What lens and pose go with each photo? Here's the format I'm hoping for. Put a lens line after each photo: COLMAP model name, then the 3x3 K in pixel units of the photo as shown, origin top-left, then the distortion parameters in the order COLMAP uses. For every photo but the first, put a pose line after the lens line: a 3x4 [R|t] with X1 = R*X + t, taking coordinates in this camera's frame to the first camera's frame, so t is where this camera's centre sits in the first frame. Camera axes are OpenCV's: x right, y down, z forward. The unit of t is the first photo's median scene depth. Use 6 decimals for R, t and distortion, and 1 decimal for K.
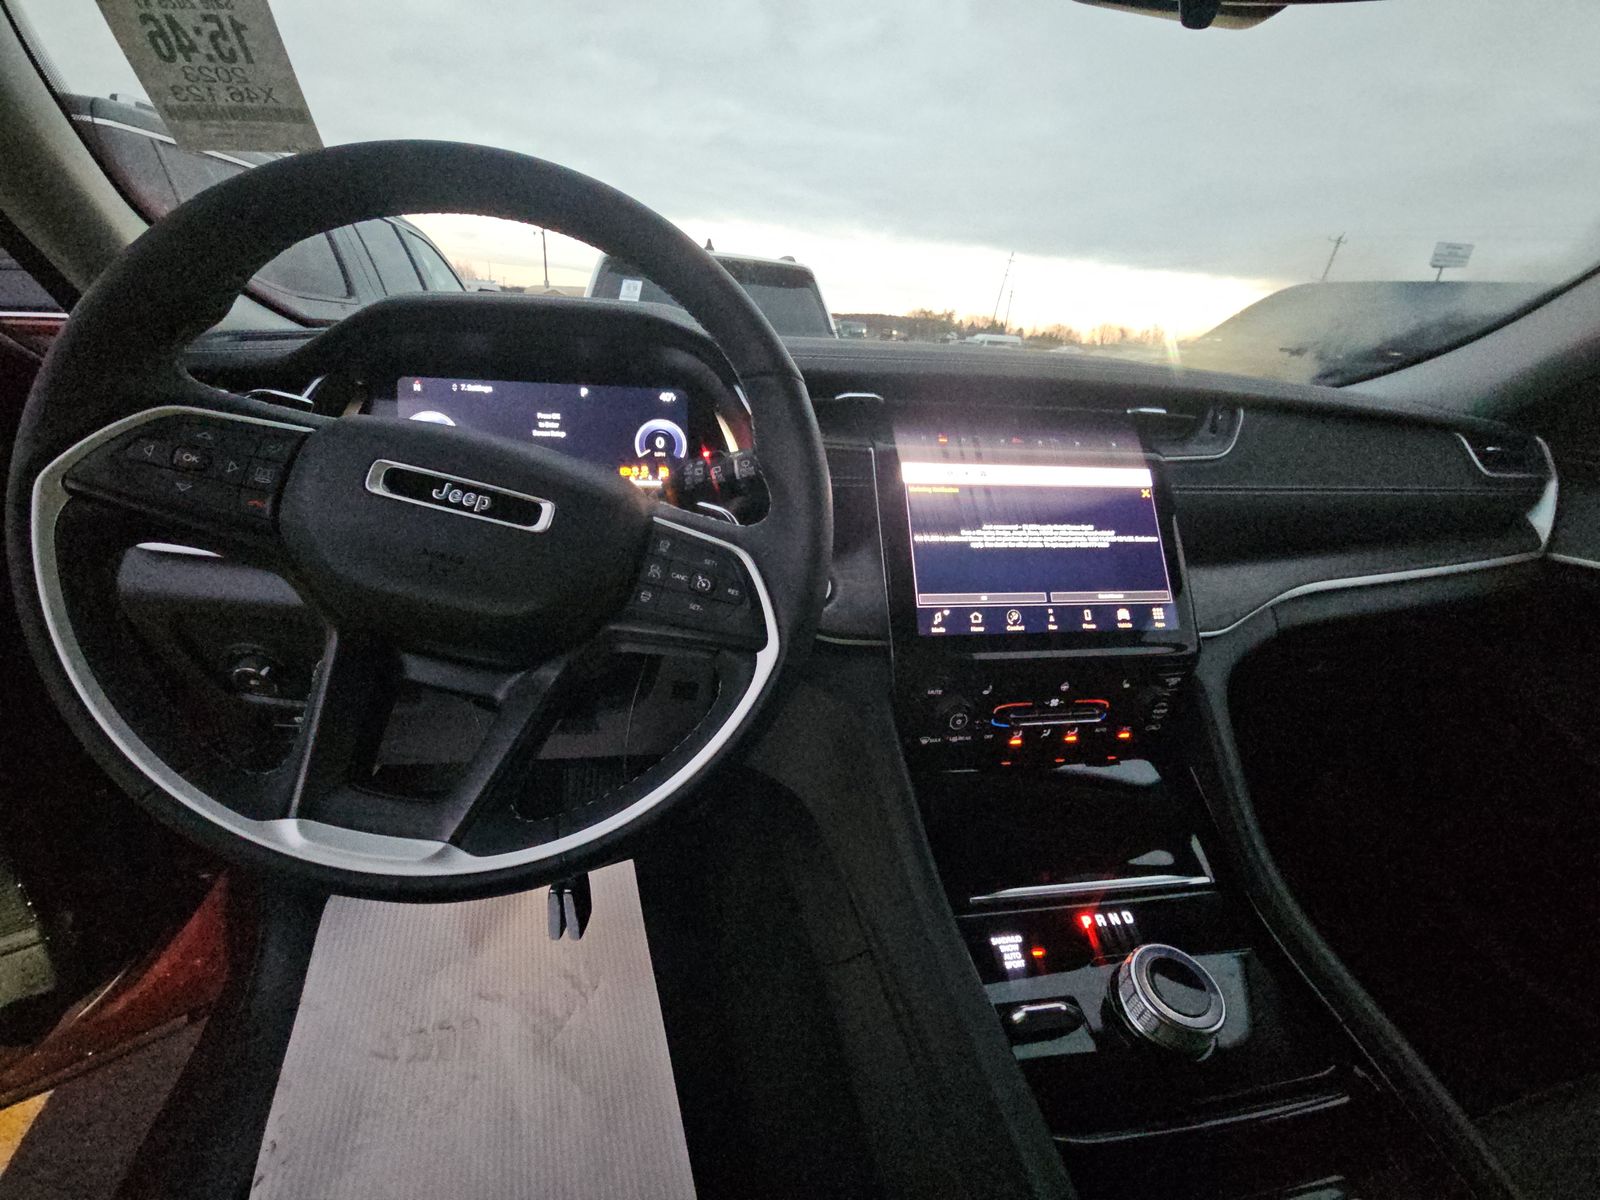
lens RADIAL K [[646.0, 0, 797.5], [0, 646.0, 592.7], [0, 0, 1]] dist [0.006138, -0.003880]
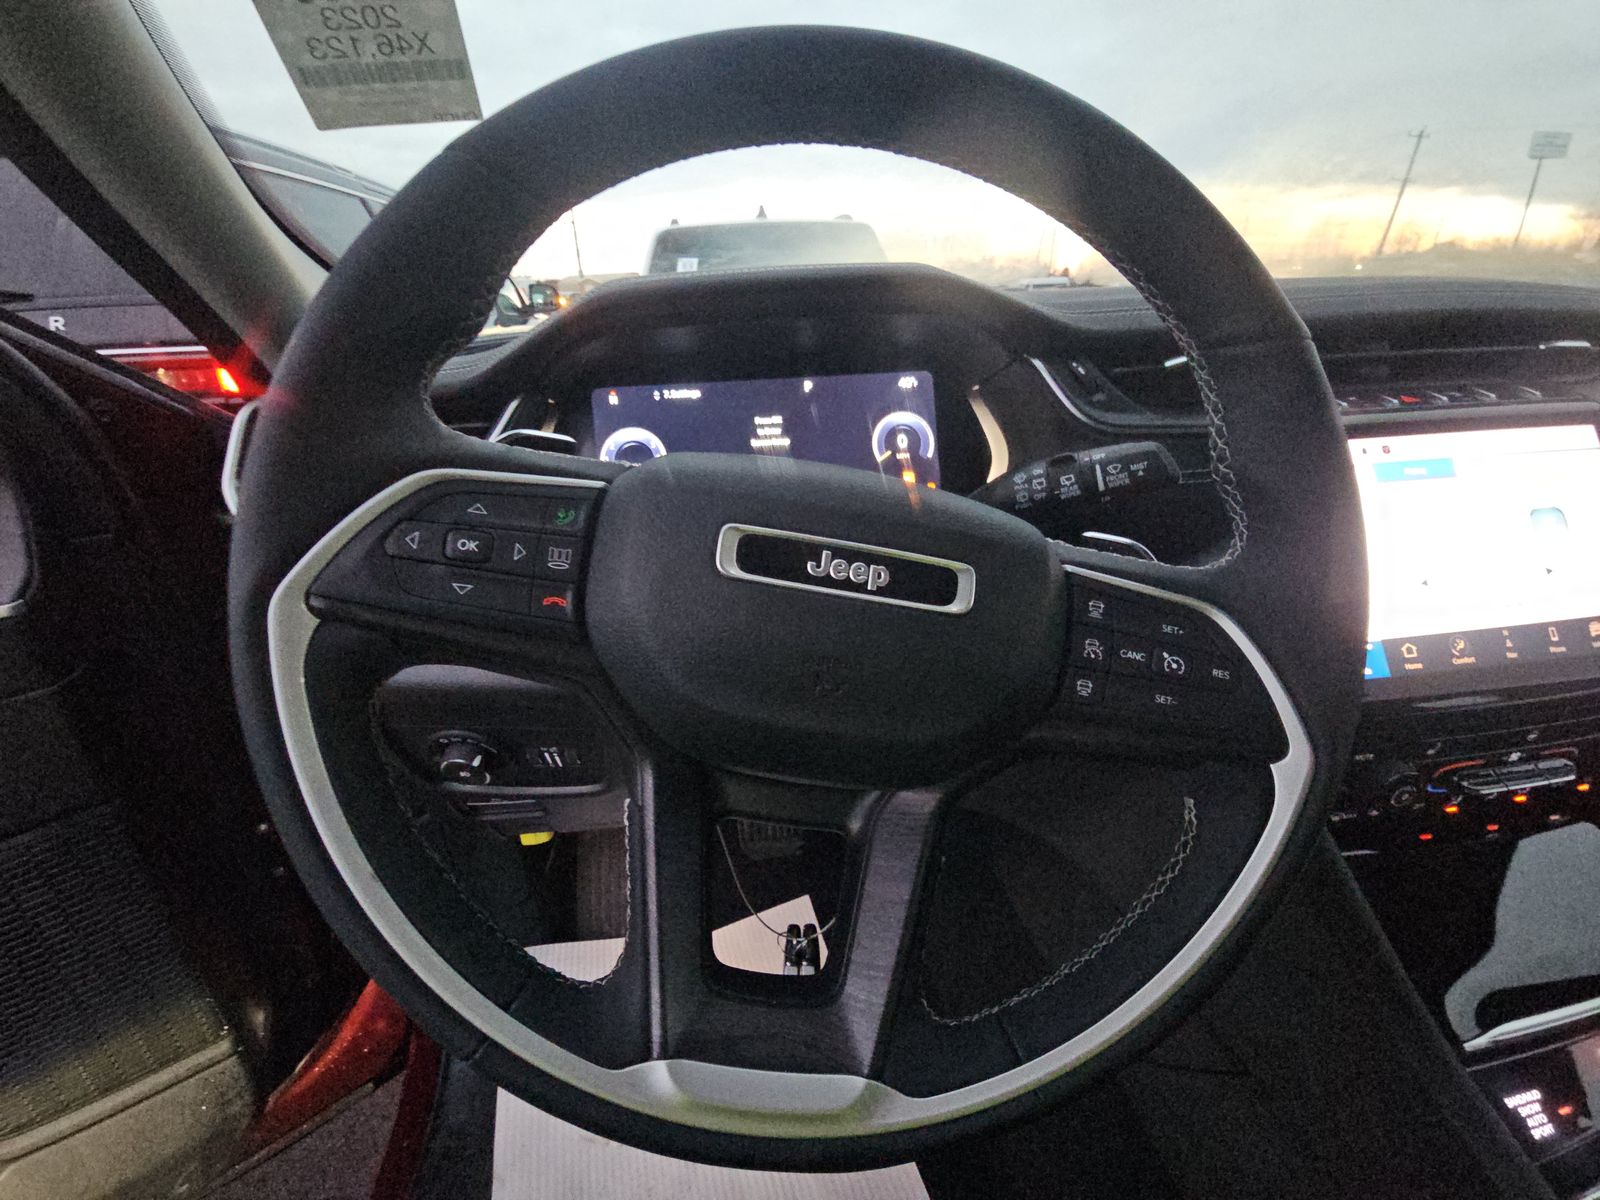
lens RADIAL K [[646.0, 0, 803.2], [0, 646.0, 589.6], [0, 0, 1]] dist [0.006138, -0.003880]
pose [[0.995402, -0.067265, -0.068200, -0.352131], [0.070046, 0.996772, 0.039240, -0.106469], [0.065341, -0.043836, 0.996900, 0.220637]]
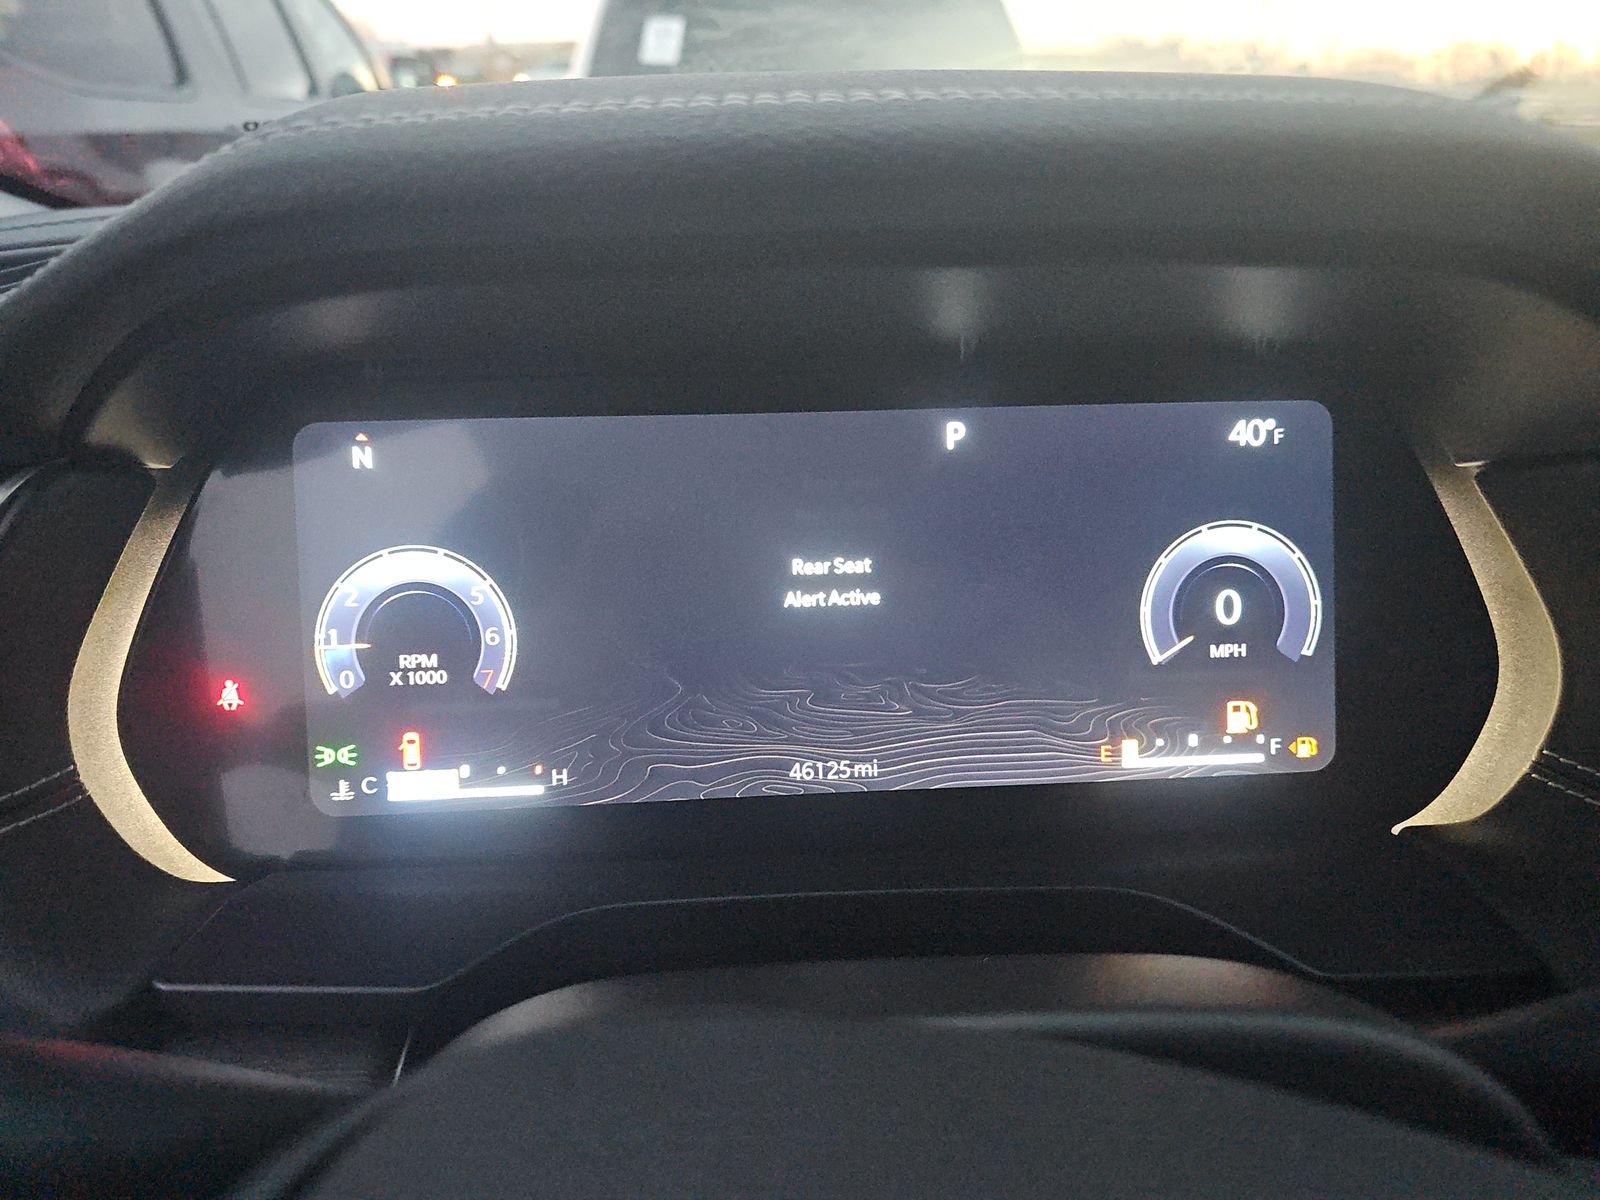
lens RADIAL K [[1064.5, 0, 803.2], [0, 1064.5, 604.7], [0, 0, 1]] dist [0.001021, -0.002160]
pose [[0.994760, -0.015369, -0.101075, -0.412200], [0.021657, 0.997878, 0.061411, -0.317454], [0.099917, -0.063279, 0.992982, 0.656040]]
